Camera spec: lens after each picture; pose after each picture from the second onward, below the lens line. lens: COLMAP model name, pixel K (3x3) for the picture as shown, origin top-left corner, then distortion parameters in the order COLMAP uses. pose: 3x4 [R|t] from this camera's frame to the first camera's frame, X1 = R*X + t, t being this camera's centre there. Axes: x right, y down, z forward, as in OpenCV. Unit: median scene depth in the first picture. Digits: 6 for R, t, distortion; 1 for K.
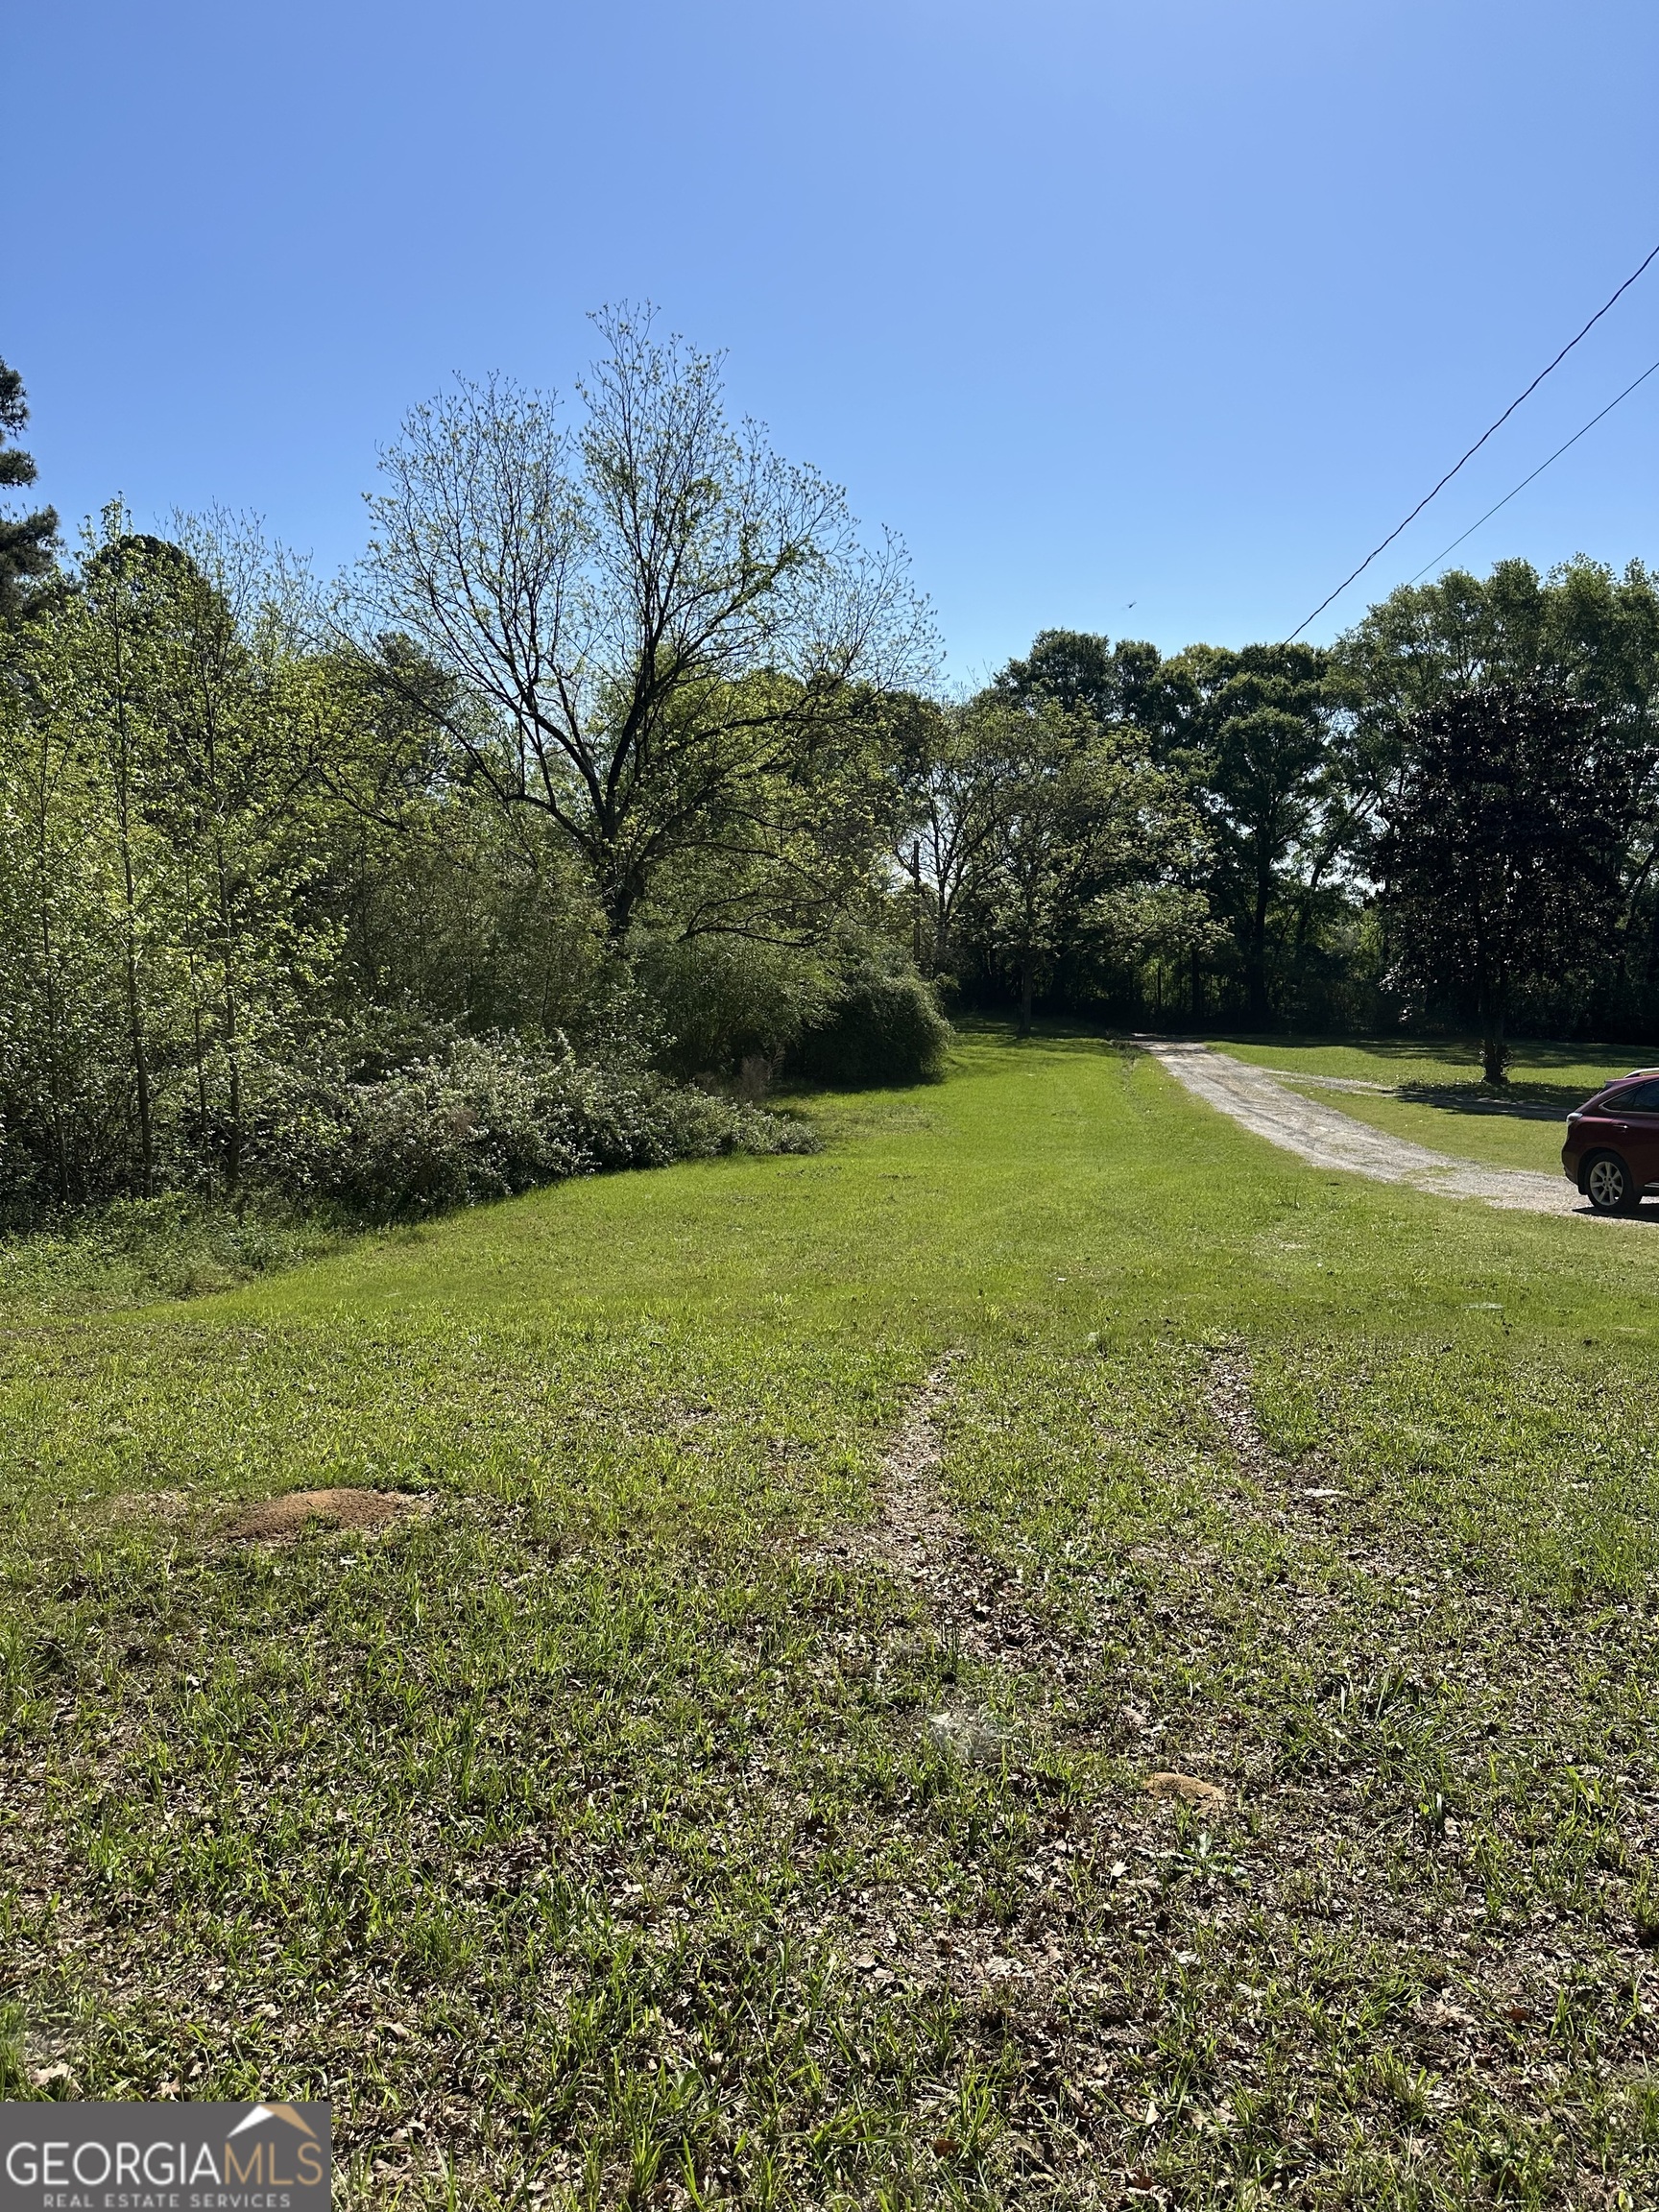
lens RADIAL K [[1564.2, 0, 829.5], [0, 1564.2, 1106.0], [0, 0, 1]] dist [0.203542, -0.380701]
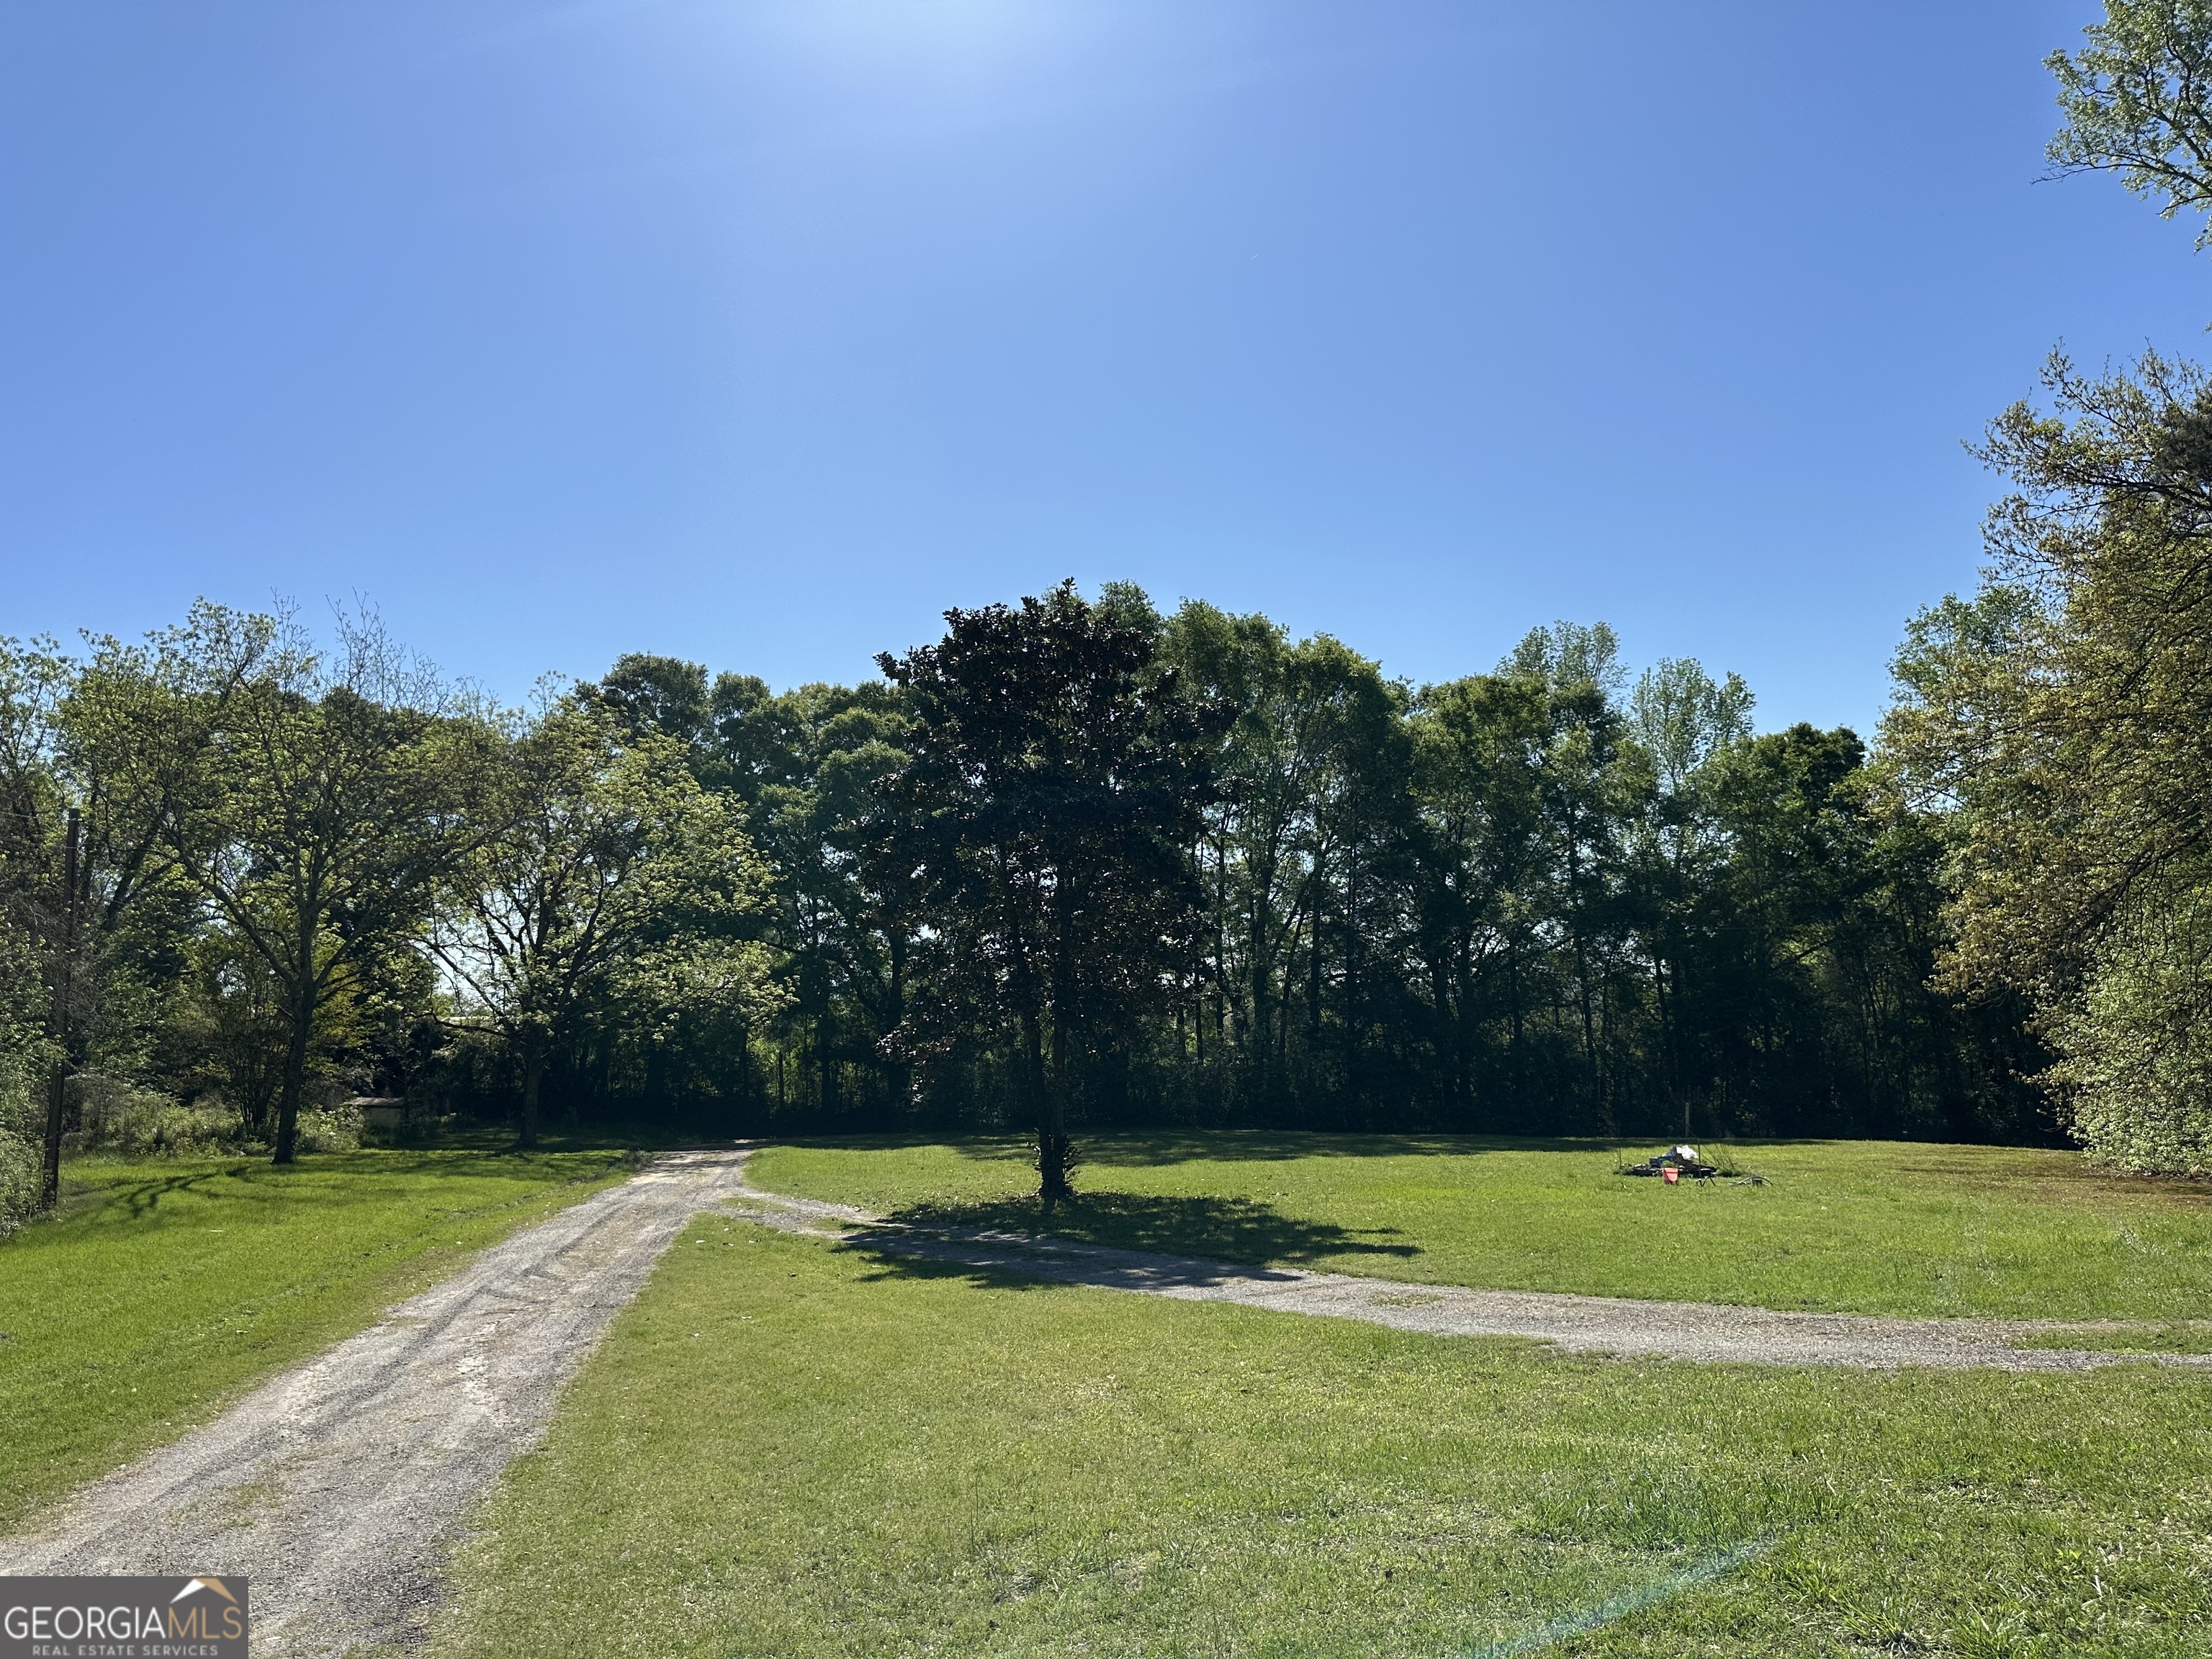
lens RADIAL K [[1564.2, 0, 1076.4], [0, 1564.2, 828.8], [0, 0, 1]] dist [0.203542, -0.380701]
pose [[0.952660, 0.015615, 0.303637, 0.118156], [0.056625, 0.972095, -0.227653, -0.007069], [-0.298719, 0.234069, 0.925191, 0.195309]]
